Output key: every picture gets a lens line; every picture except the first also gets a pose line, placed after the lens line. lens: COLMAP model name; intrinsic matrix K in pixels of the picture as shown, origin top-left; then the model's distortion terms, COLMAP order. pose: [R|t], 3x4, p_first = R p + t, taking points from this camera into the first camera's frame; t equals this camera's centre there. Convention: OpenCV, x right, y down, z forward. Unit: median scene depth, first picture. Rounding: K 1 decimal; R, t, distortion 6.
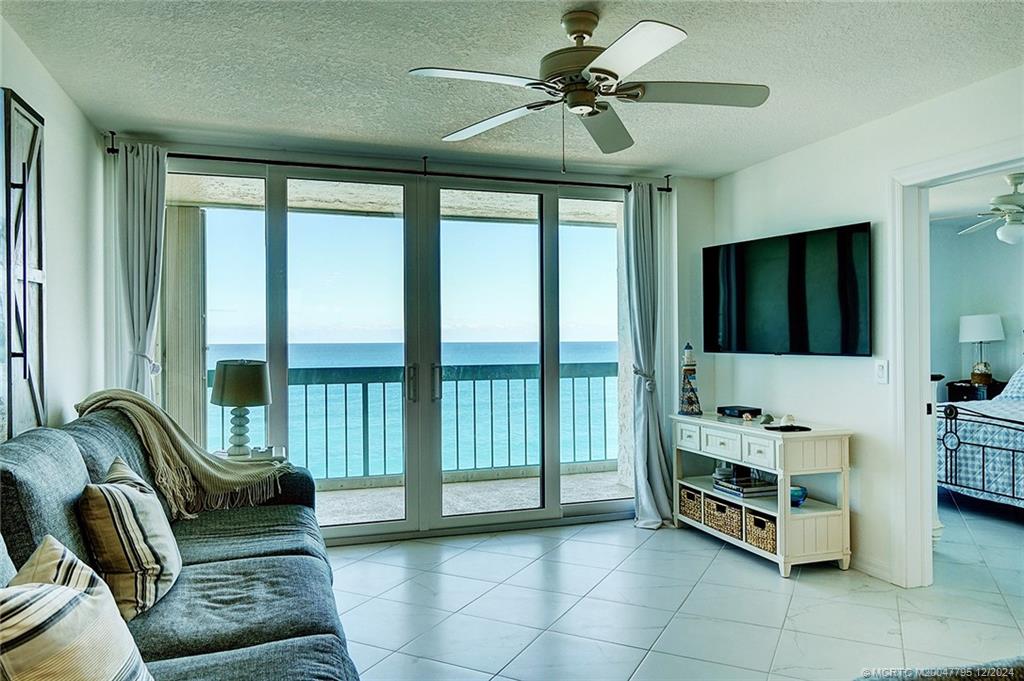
lens RADIAL K [[713.3, 0, 515.5], [0, 713.3, 339.7], [0, 0, 1]] dist [0.007101, -0.002828]
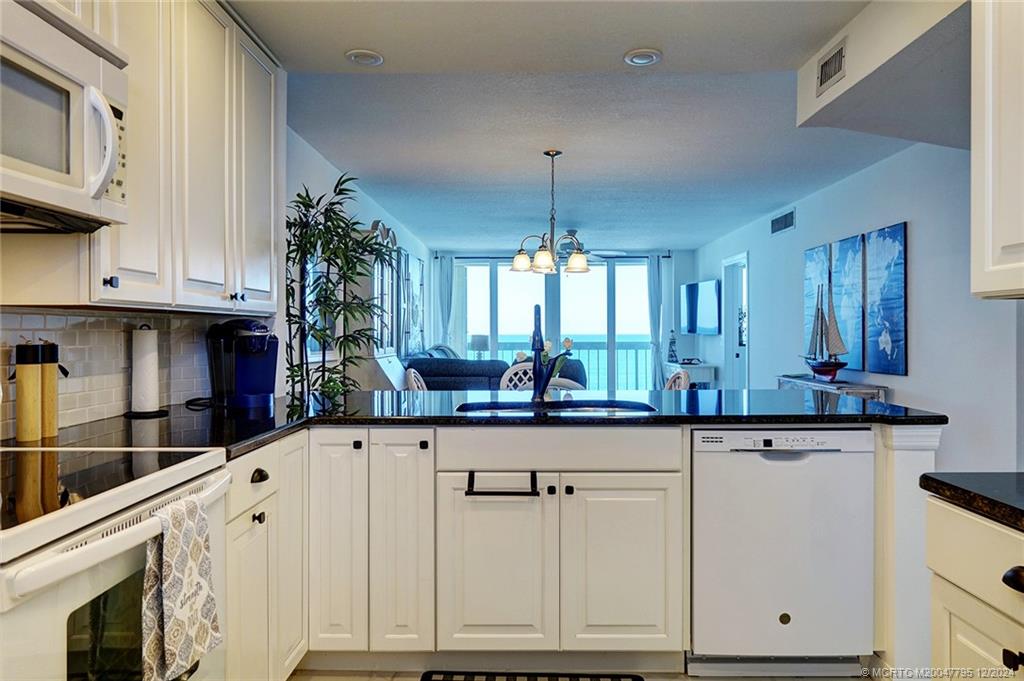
lens RADIAL K [[713.3, 0, 513.1], [0, 713.3, 338.6], [0, 0, 1]] dist [0.007101, -0.002828]
pose [[0.943362, 0.005396, -0.331722, 0.602508], [-0.002669, 0.999959, 0.008676, 0.018222], [0.331755, -0.007299, 0.943337, -1.440724]]
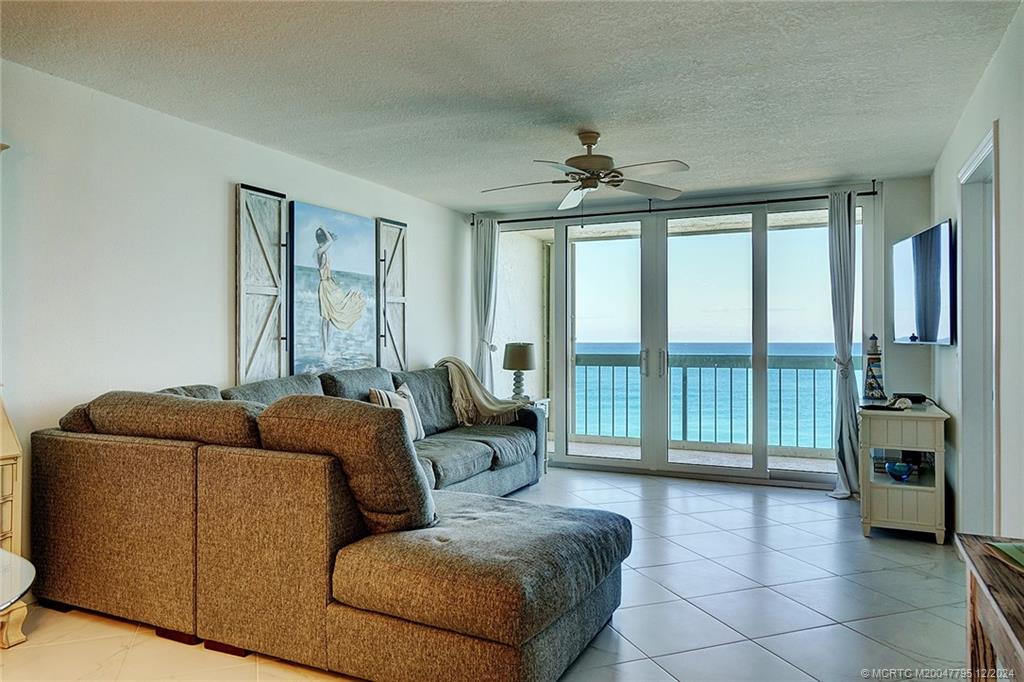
lens RADIAL K [[713.3, 0, 509.3], [0, 713.3, 339.2], [0, 0, 1]] dist [0.007101, -0.002828]
pose [[0.724929, 0.005184, -0.688804, 0.704773], [-0.005120, 0.999985, 0.002137, 0.015816], [0.688804, 0.001978, 0.724945, -0.212776]]
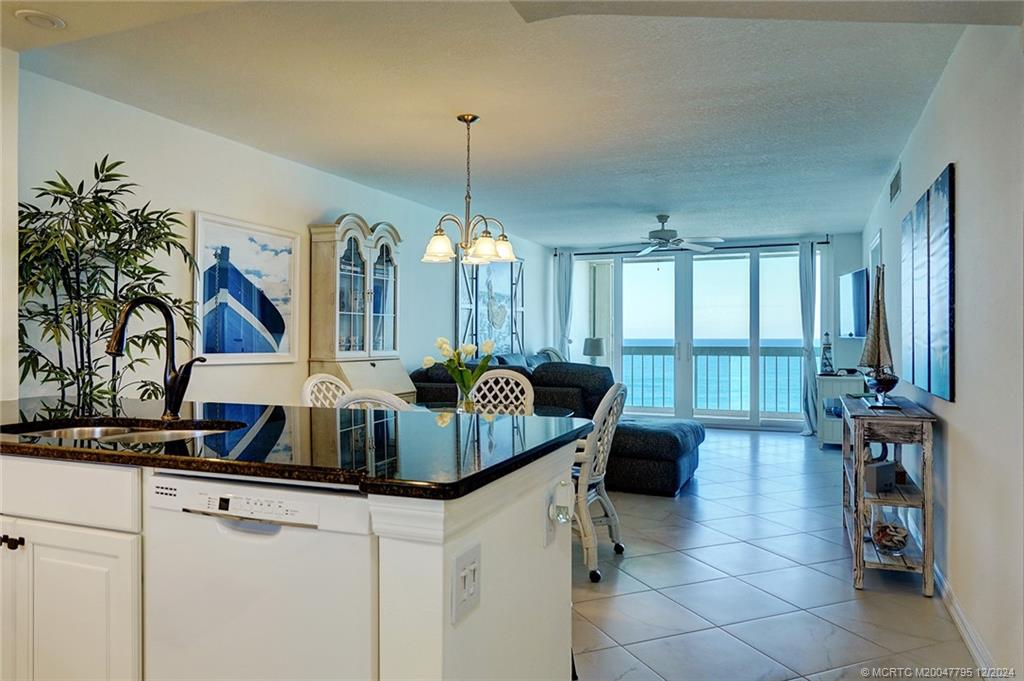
lens RADIAL K [[713.3, 0, 510.2], [0, 713.3, 344.8], [0, 0, 1]] dist [0.007101, -0.002828]
pose [[0.753266, 0.013063, -0.657586, 0.967316], [-0.005365, 0.999892, 0.013716, 0.019017], [0.657694, -0.006804, 0.753254, -0.998190]]
